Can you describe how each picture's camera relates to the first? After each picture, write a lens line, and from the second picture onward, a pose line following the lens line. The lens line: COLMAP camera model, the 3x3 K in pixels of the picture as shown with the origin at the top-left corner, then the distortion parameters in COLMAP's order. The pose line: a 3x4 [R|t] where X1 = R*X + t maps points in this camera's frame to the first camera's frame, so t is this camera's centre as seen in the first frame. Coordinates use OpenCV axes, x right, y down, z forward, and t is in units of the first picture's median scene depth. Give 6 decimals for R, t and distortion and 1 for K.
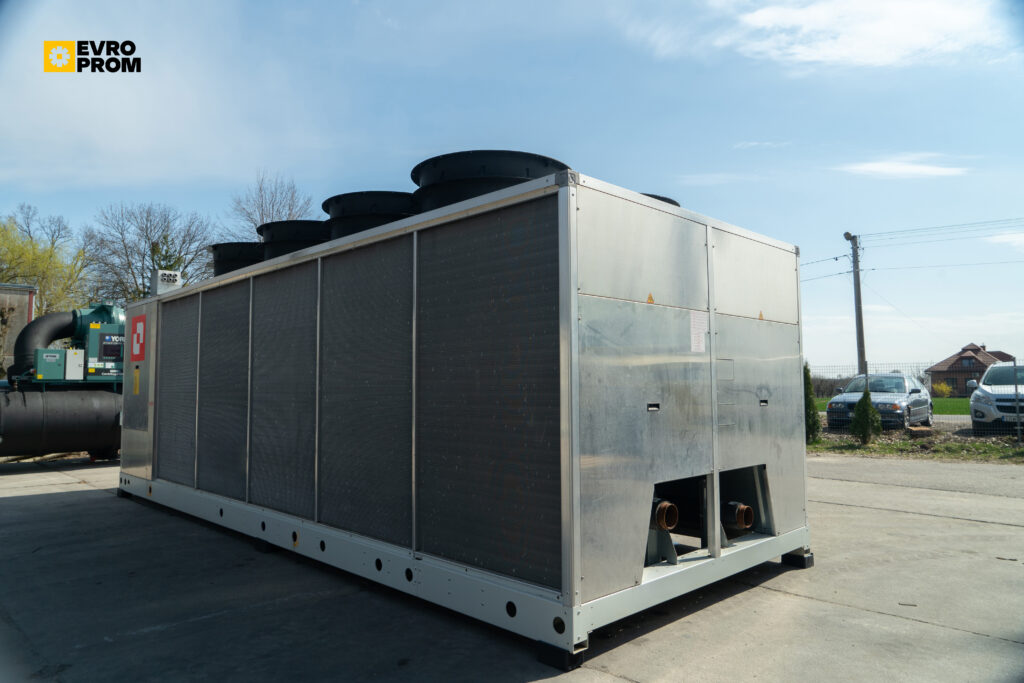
lens RADIAL K [[690.7, 0, 512.0], [0, 690.7, 341.5], [0, 0, 1]] dist [0.000039, 0.000239]
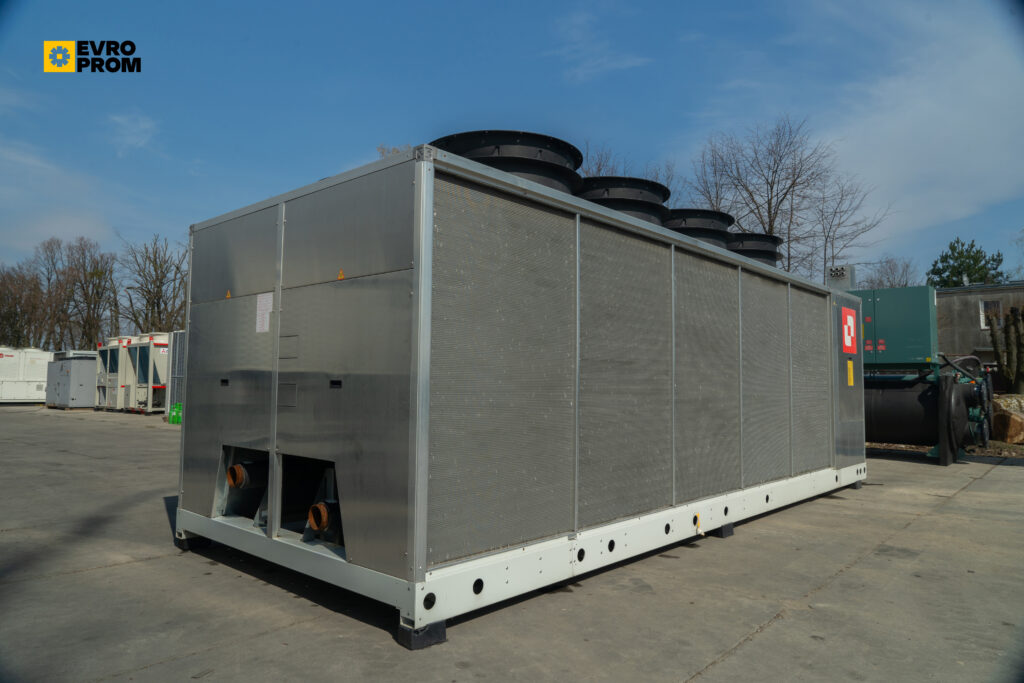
lens RADIAL K [[690.7, 0, 512.0], [0, 690.7, 341.5], [0, 0, 1]] dist [0.000039, 0.000239]
pose [[0.051865, -0.051262, -0.997338, 1.273839], [0.053905, 0.997369, -0.048460, 0.095198], [0.997198, -0.051248, 0.054492, 1.262788]]
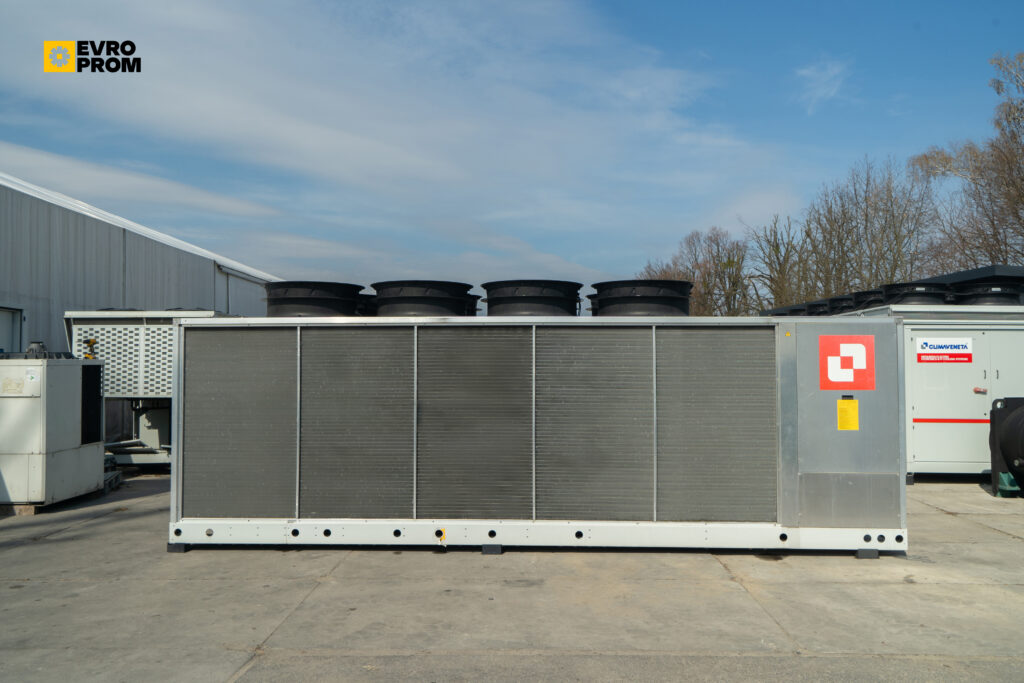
lens RADIAL K [[861.0, 0, 512.0], [0, 861.0, 341.5], [0, 0, 1]] dist [0.007347, 0.003000]
pose [[-0.734112, -0.013369, -0.678897, 1.298939], [0.047784, 0.996310, -0.071289, 0.074341], [0.677345, -0.084775, -0.730765, 3.294686]]
